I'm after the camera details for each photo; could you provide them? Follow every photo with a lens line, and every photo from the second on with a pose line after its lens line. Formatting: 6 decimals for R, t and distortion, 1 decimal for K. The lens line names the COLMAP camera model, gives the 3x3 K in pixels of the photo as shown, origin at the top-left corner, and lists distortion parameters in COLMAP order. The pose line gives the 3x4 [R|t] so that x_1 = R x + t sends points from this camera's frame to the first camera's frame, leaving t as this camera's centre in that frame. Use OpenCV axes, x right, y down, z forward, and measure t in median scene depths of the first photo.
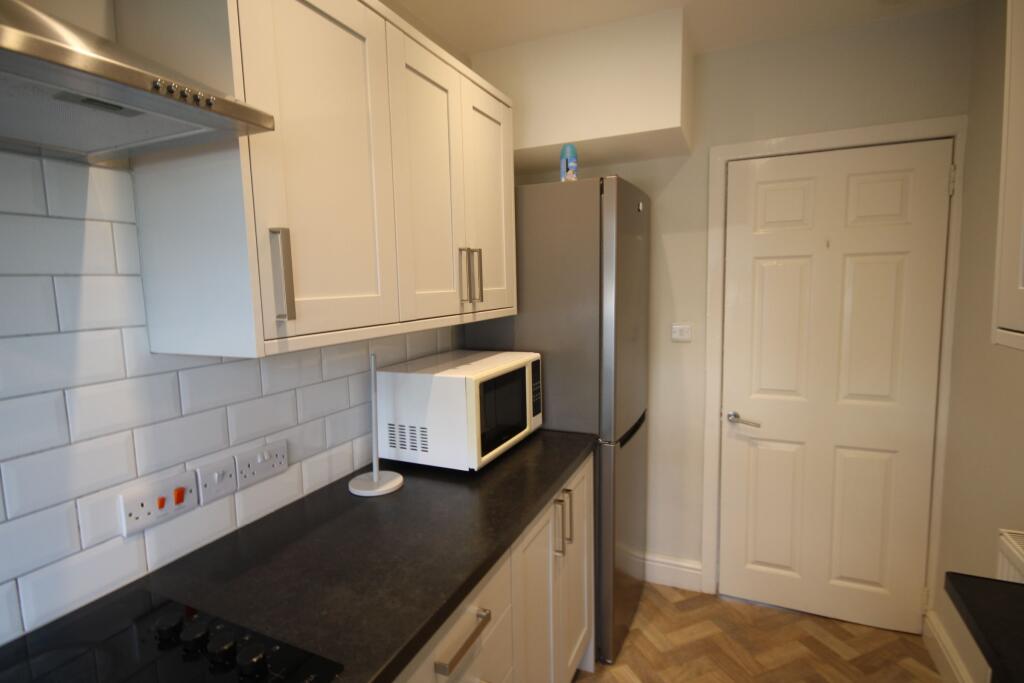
lens RADIAL K [[518.7, 0, 460.2], [0, 518.7, 348.2], [0, 0, 1]] dist [-0.004716, -0.001769]
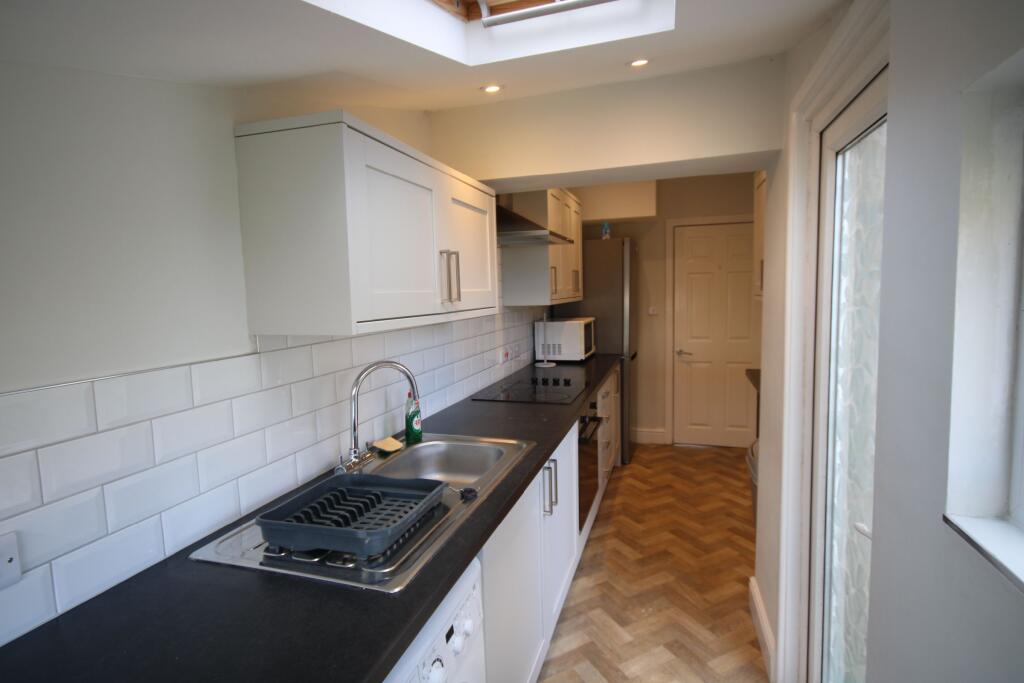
lens RADIAL K [[518.7, 0, 515.2], [0, 518.7, 340.2], [0, 0, 1]] dist [-0.004716, -0.001769]
pose [[0.985079, -0.009928, 0.171813, -0.428603], [0.012755, 0.999801, -0.015357, 0.105087], [-0.171627, 0.017320, 0.985010, -0.838512]]
